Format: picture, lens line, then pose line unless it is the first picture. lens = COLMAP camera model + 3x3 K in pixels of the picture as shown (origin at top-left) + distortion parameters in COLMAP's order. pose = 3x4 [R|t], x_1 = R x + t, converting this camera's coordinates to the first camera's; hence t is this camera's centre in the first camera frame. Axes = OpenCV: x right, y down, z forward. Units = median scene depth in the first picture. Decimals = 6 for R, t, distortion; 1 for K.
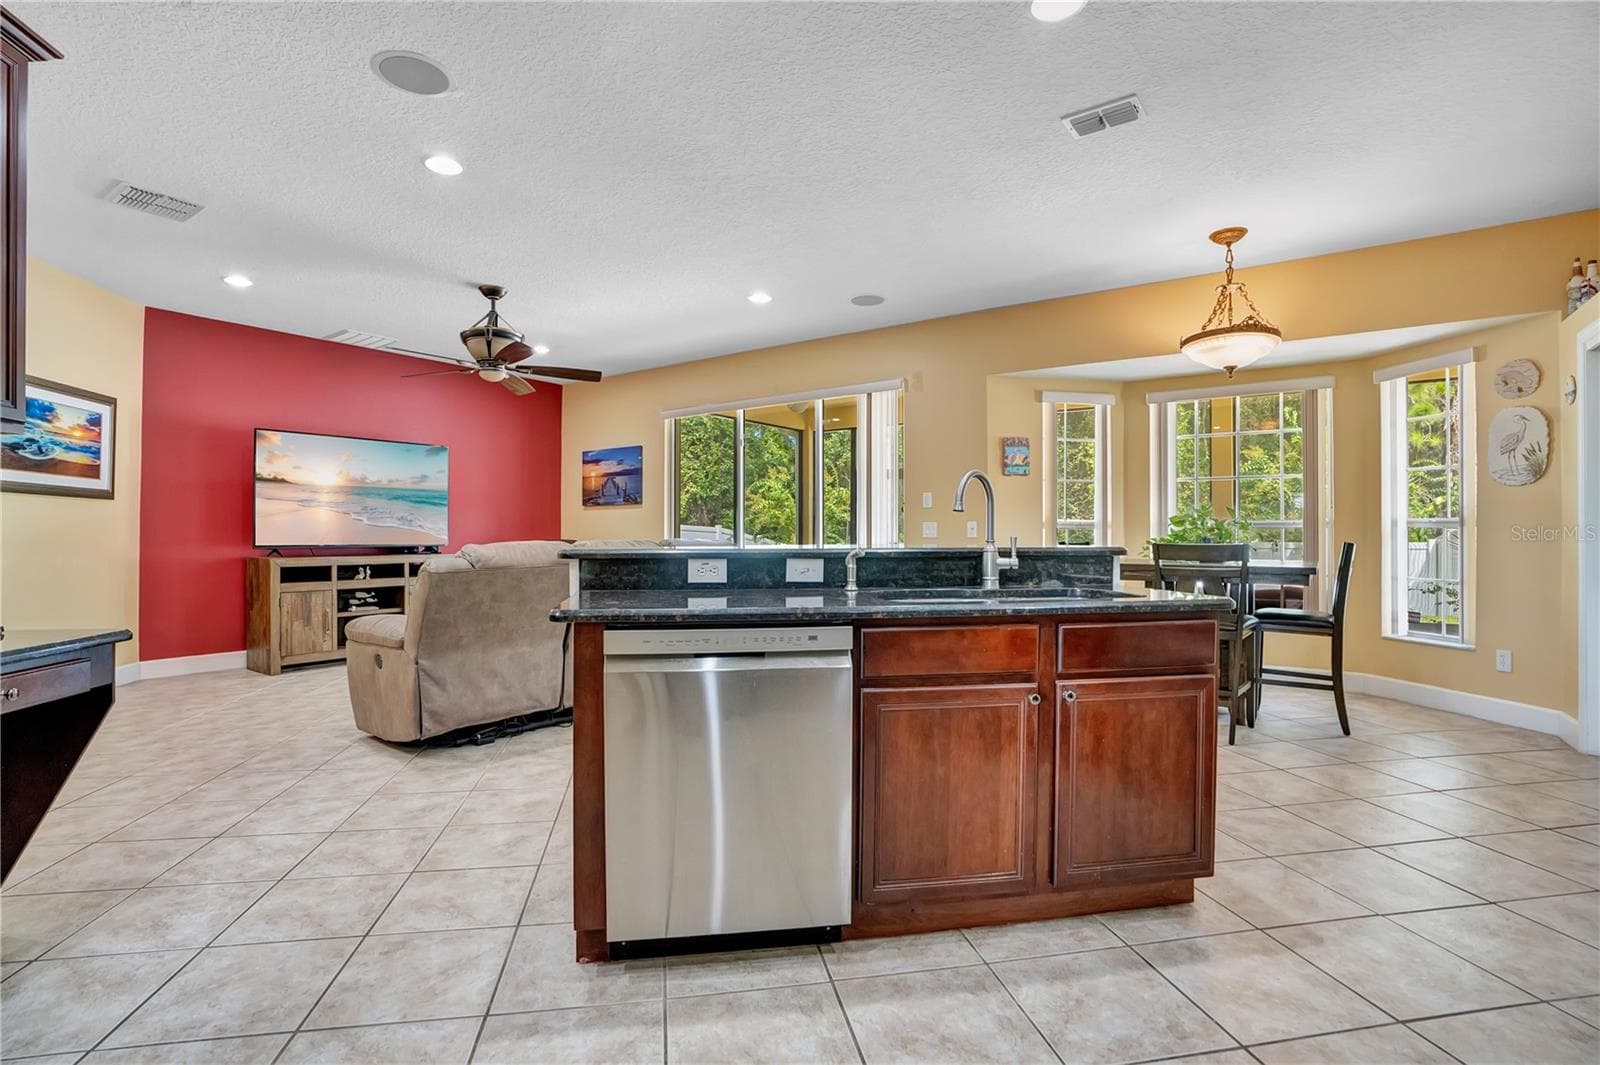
lens RADIAL K [[756.1, 0, 786.6], [0, 756.1, 531.3], [0, 0, 1]] dist [-0.071811, 0.028104]
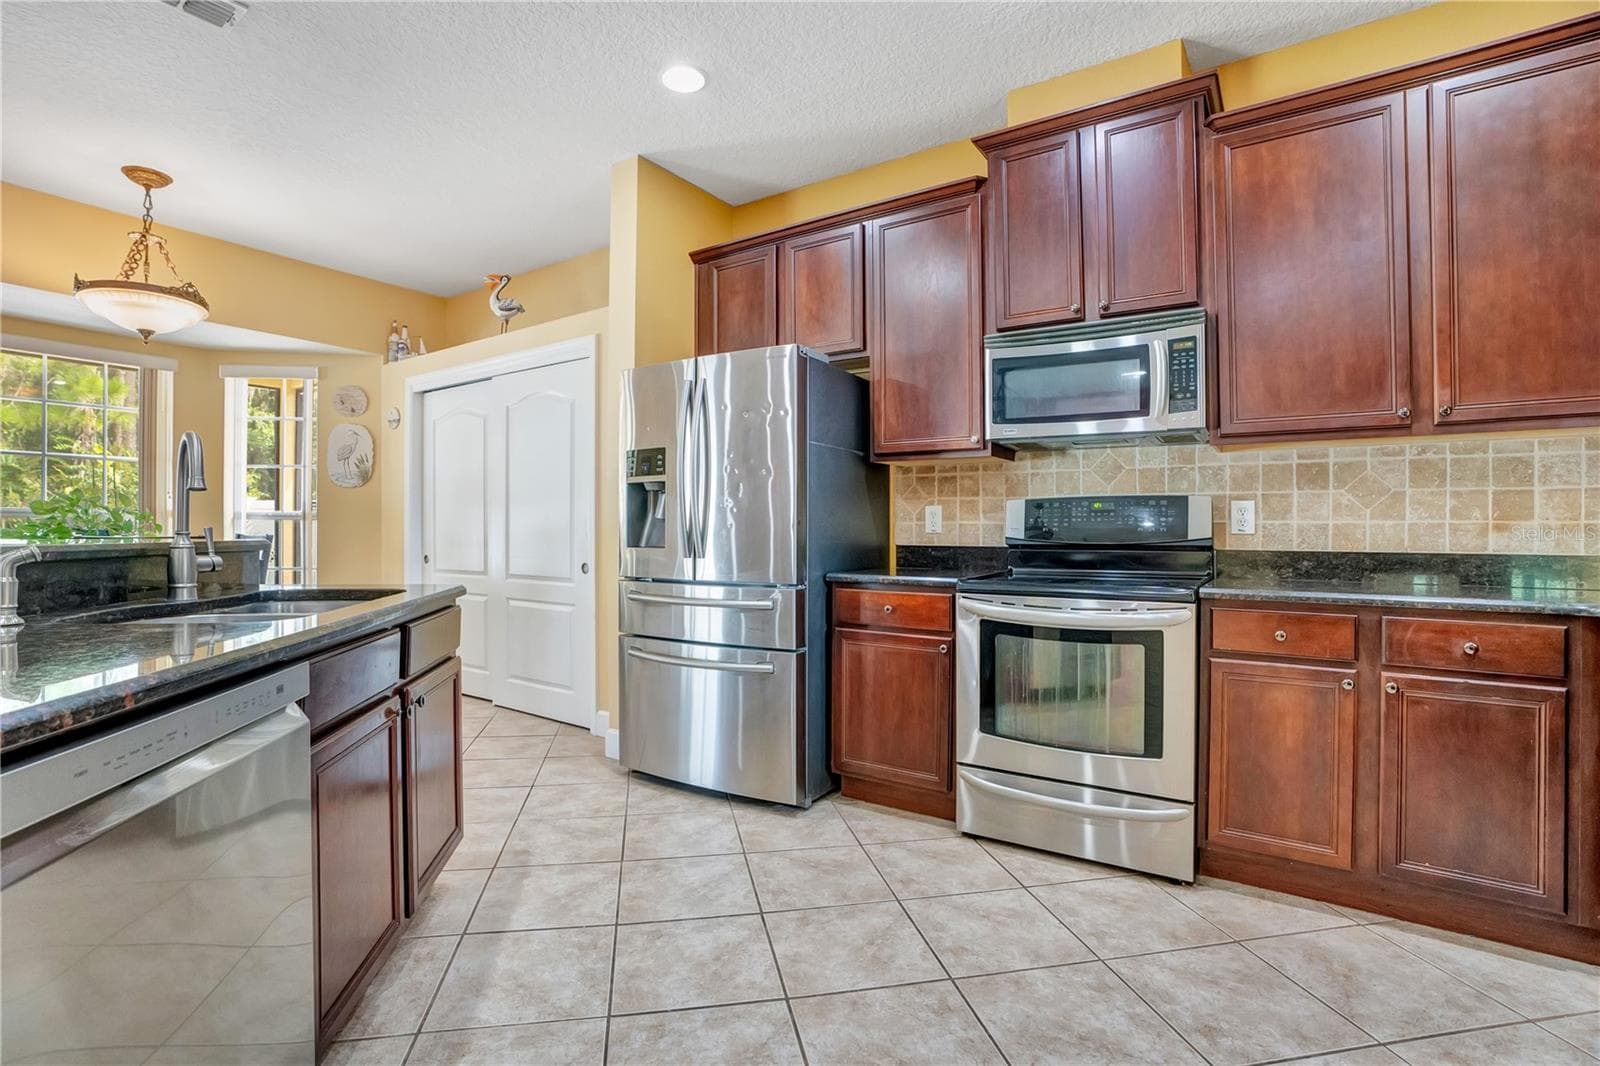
lens RADIAL K [[756.1, 0, 786.6], [0, 756.1, 531.8], [0, 0, 1]] dist [-0.071811, 0.028104]
pose [[-0.009117, -0.001136, 0.999958, -0.265671], [-0.010803, 0.999941, 0.001038, 0.003262], [-0.999900, -0.010793, -0.009129, 0.272113]]
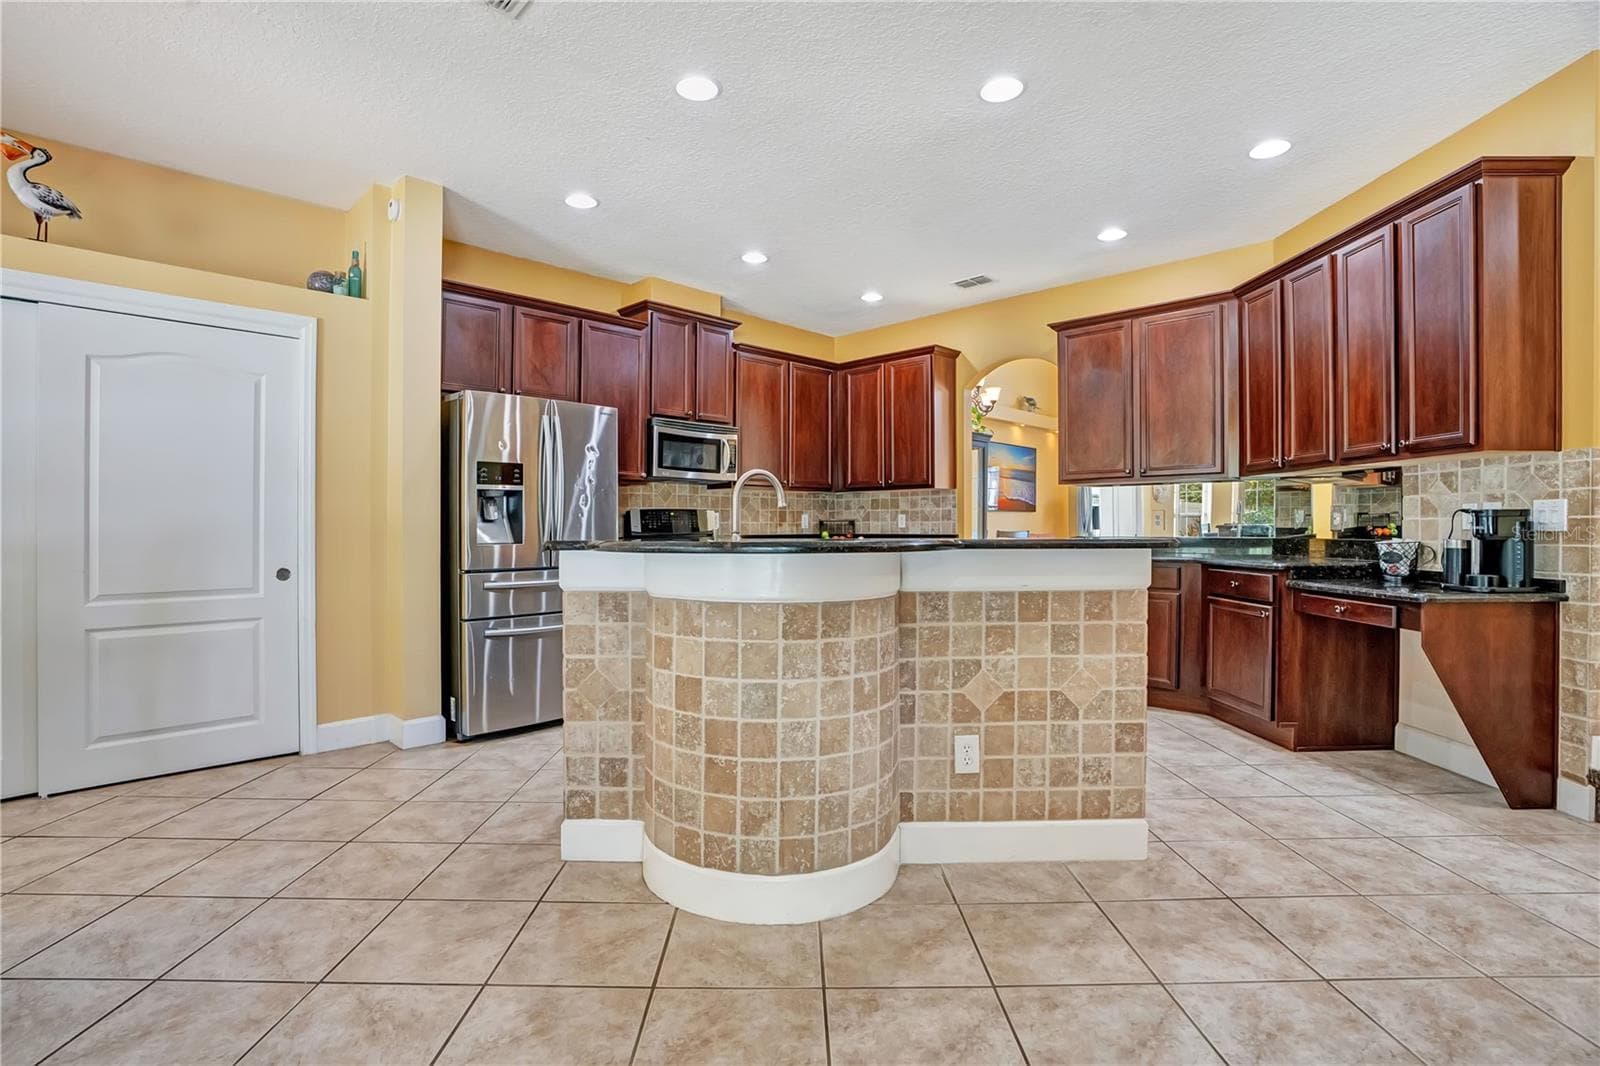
lens RADIAL K [[756.1, 0, 786.6], [0, 756.1, 531.8], [0, 0, 1]] dist [-0.071811, 0.028104]
pose [[-0.985287, 0.003939, 0.170865, 0.007023], [0.004462, 0.999986, 0.002675, 0.005601], [-0.170852, 0.003398, -0.985291, 1.290986]]
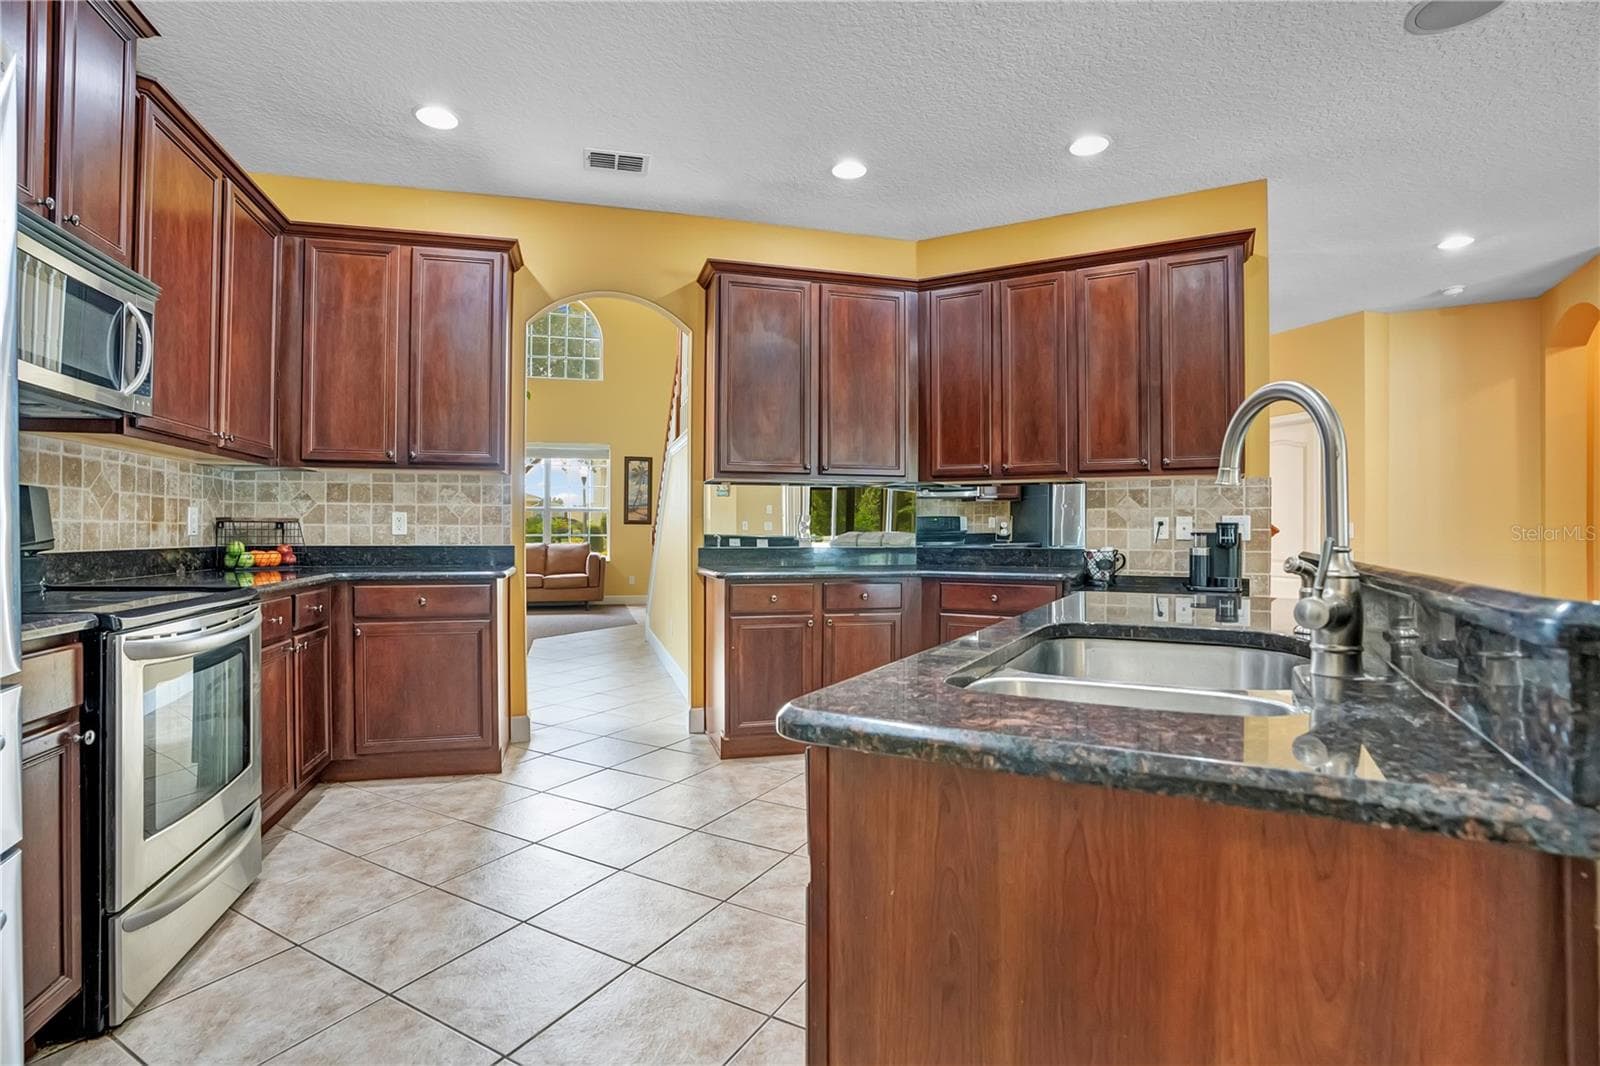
lens RADIAL K [[772.2, 0, 780.9], [0, 772.2, 527.5], [0, 0, 1]] dist [-0.071676, 0.030938]
pose [[-0.638927, -0.006308, -0.769241, 0.461756], [0.000825, 0.999960, -0.008885, 0.001912], [0.769267, -0.006311, -0.638897, 0.639018]]
